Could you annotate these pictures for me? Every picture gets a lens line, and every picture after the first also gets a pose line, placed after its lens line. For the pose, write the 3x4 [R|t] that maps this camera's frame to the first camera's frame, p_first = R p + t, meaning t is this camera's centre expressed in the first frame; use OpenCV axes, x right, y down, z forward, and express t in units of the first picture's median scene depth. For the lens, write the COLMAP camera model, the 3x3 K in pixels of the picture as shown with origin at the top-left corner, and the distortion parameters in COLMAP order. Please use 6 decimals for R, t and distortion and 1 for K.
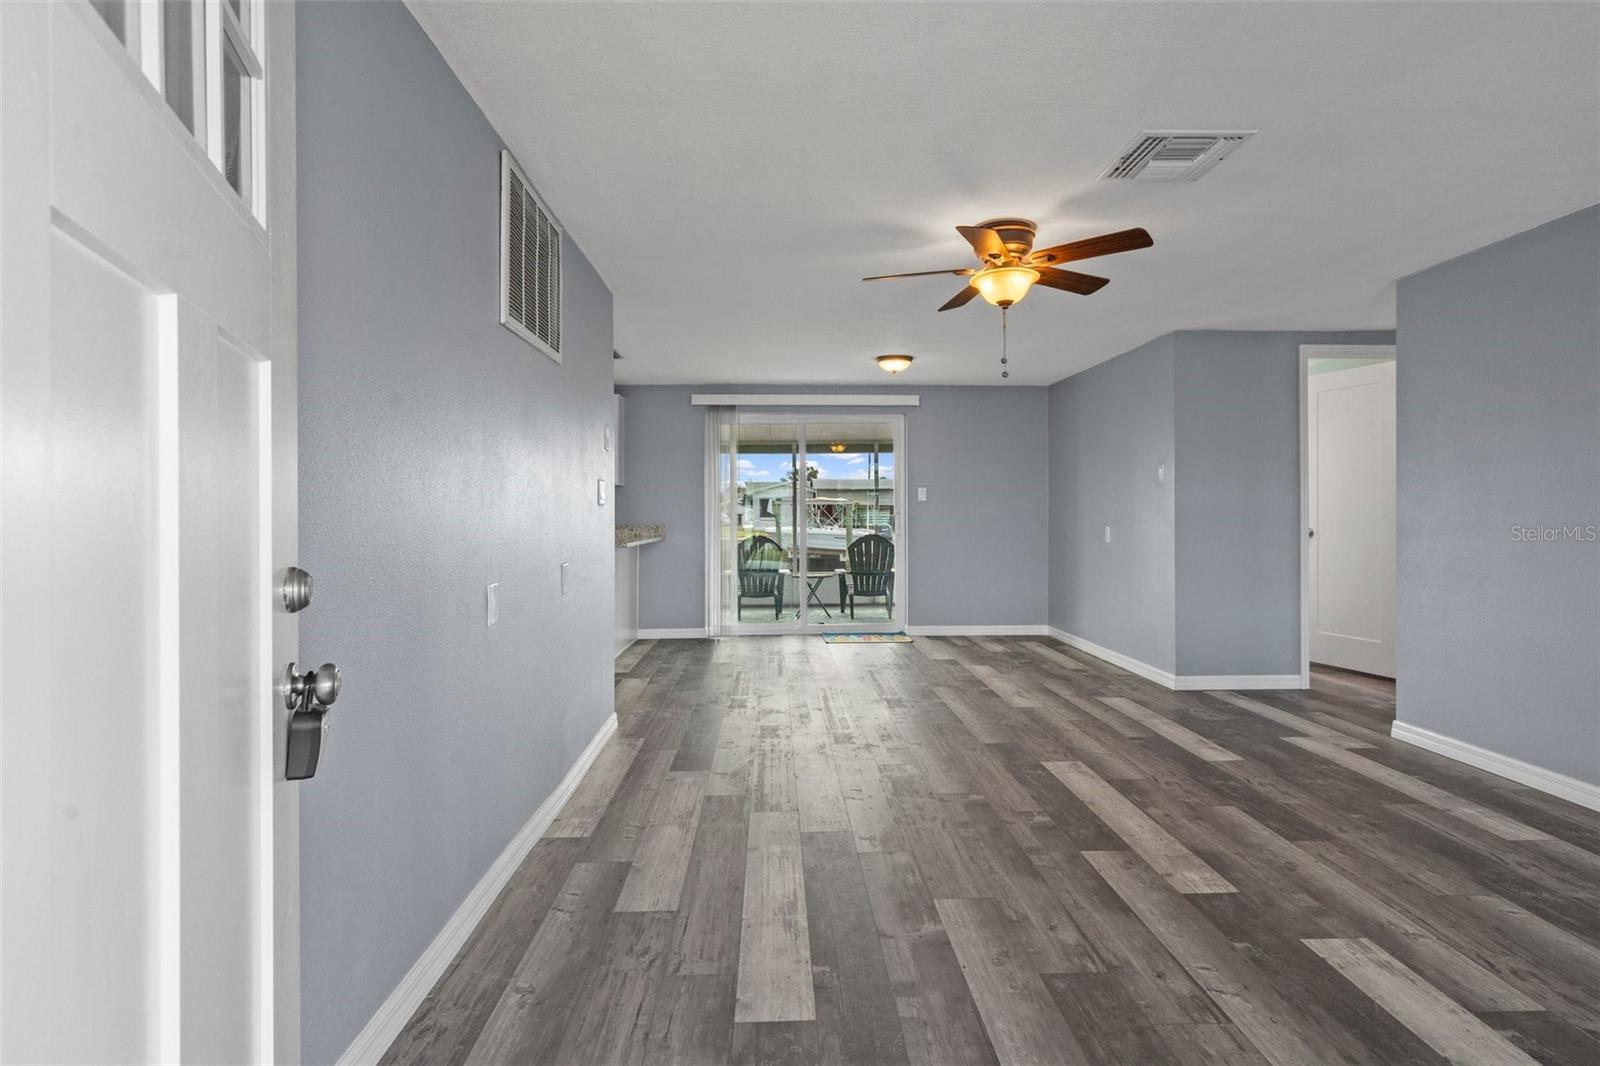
lens RADIAL K [[823.0, 0, 803.5], [0, 823.0, 489.7], [0, 0, 1]] dist [0.000522, 0.003401]
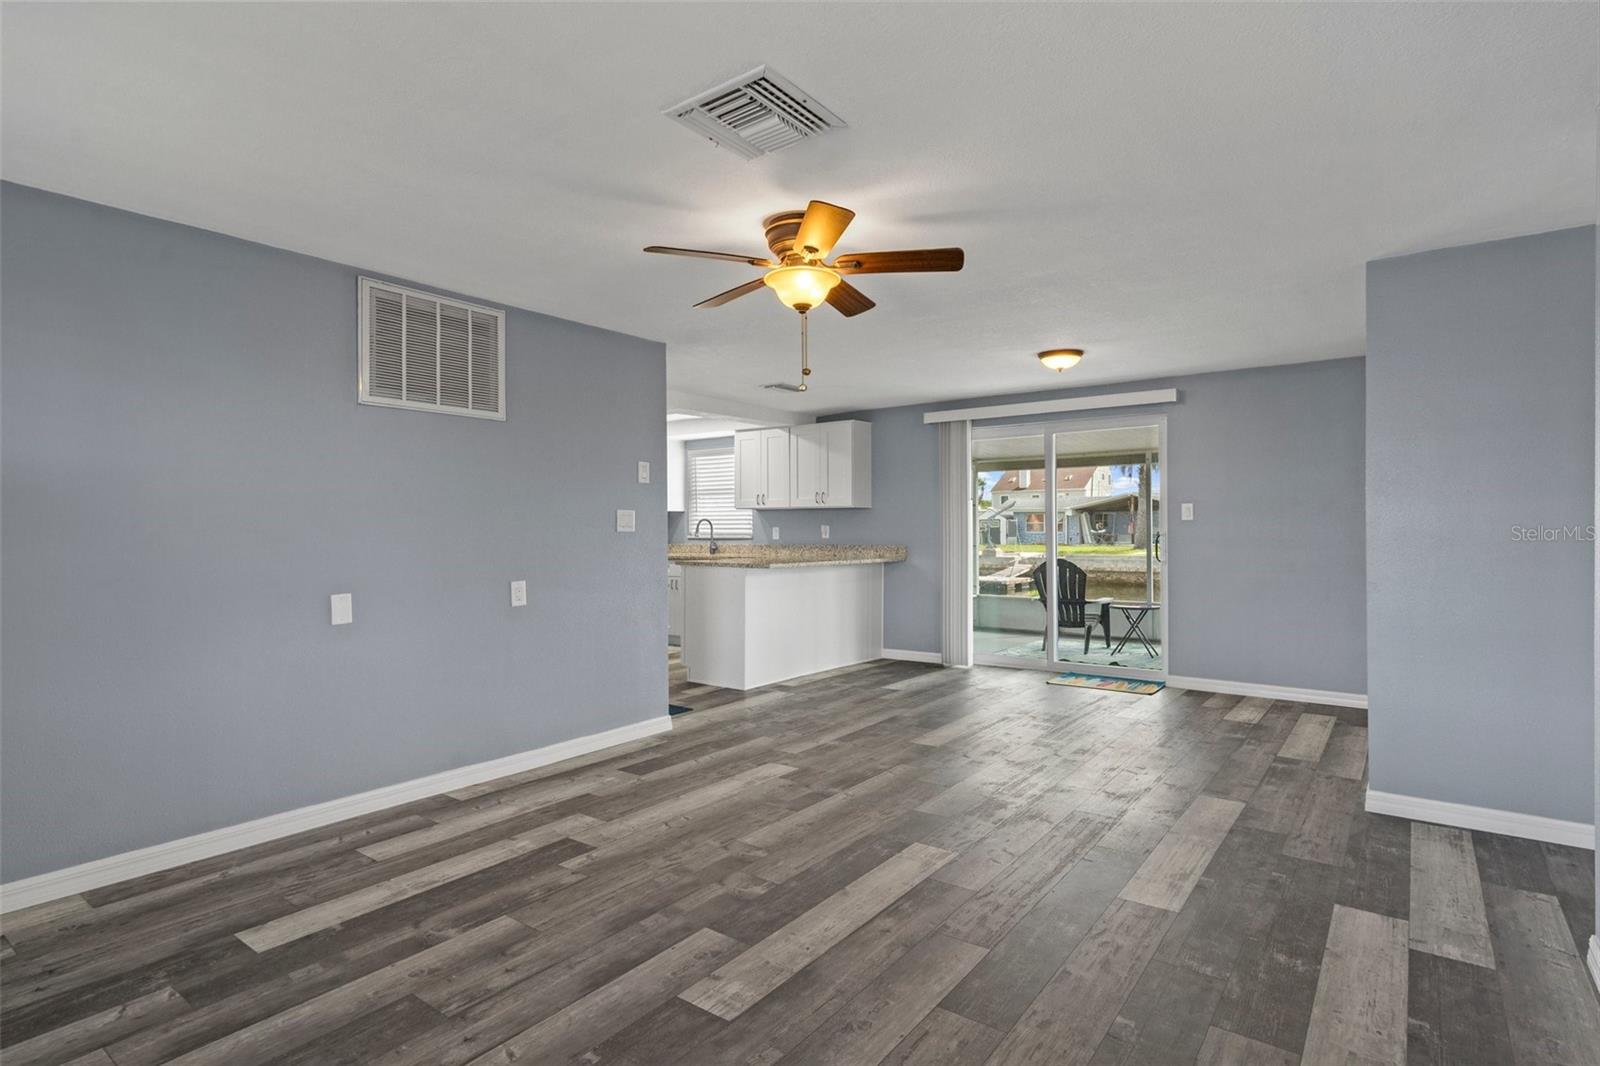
lens RADIAL K [[823.0, 0, 785.8], [0, 823.0, 530.5], [0, 0, 1]] dist [0.000522, 0.003401]
pose [[0.770171, 0.000709, -0.637837, 0.838426], [0.019941, 0.999484, 0.025190, -0.011982], [0.637526, -0.032120, 0.769759, 0.326371]]
